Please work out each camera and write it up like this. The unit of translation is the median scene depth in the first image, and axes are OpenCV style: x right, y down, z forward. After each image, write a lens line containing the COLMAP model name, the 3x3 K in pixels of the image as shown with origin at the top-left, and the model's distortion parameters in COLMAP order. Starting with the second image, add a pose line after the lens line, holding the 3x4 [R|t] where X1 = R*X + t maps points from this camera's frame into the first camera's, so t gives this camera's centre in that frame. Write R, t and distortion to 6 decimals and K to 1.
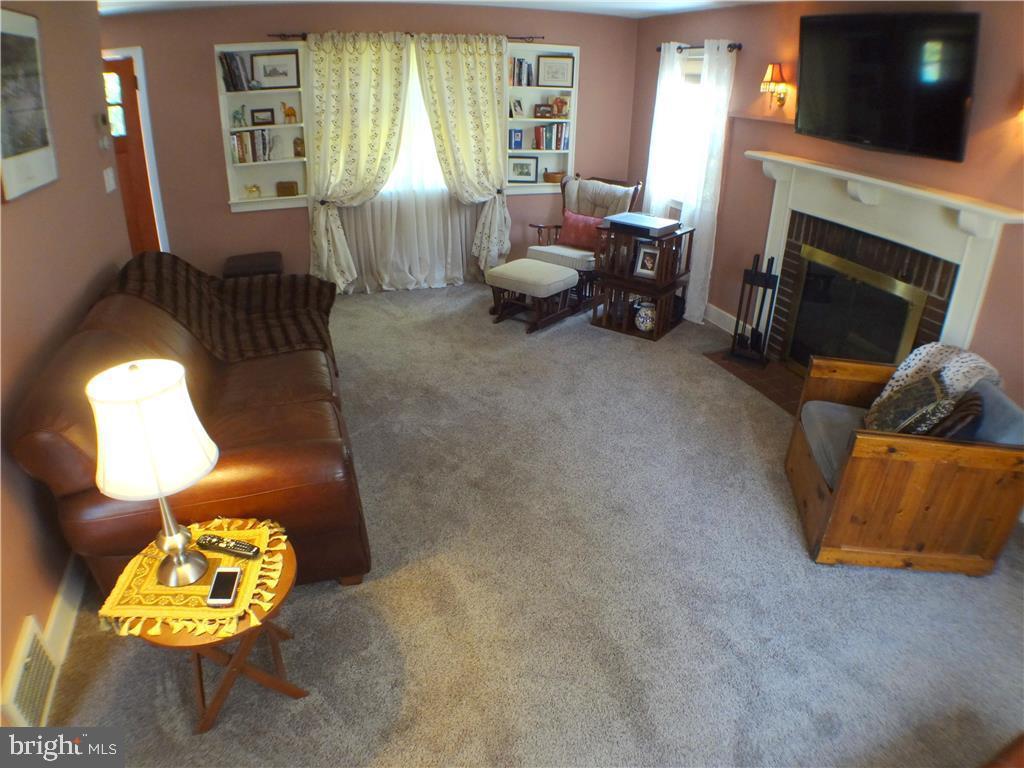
lens RADIAL K [[610.3, 0, 512.0], [0, 610.3, 384.0], [0, 0, 1]] dist [-0.182888, 0.030979]
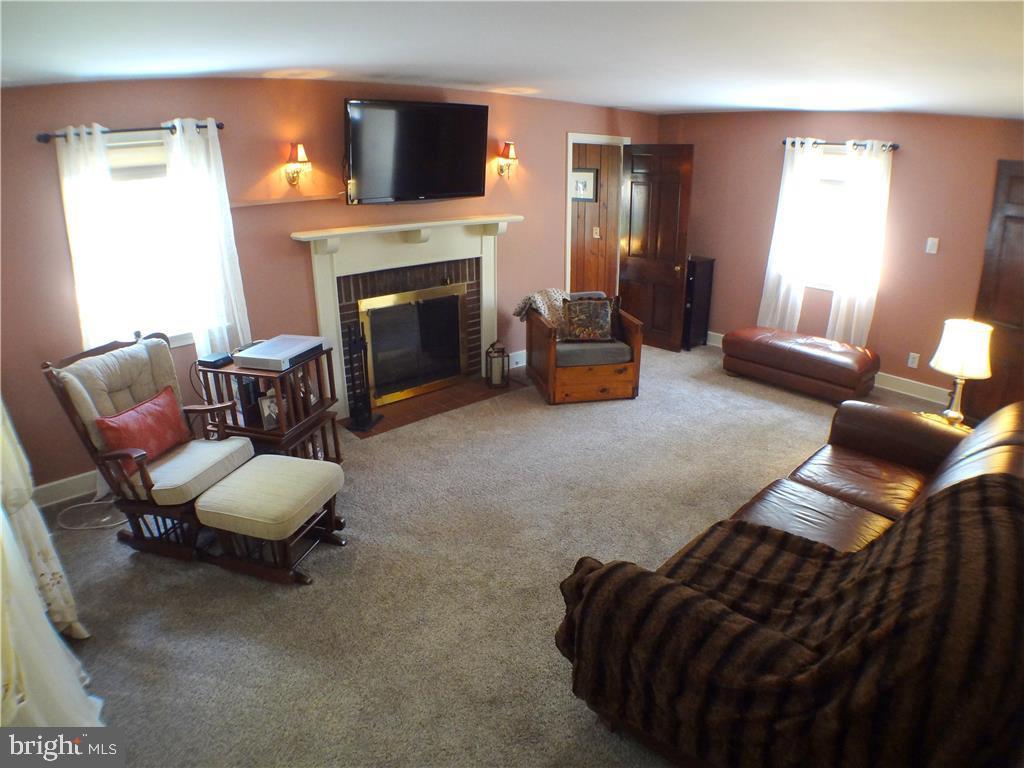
lens RADIAL K [[610.3, 0, 512.0], [0, 610.3, 384.0], [0, 0, 1]] dist [-0.182888, 0.030979]
pose [[-0.397113, -0.323703, 0.858789, -0.668755], [0.415714, 0.770792, 0.482765, -0.555037], [-0.818219, 0.548723, -0.171523, 1.041321]]
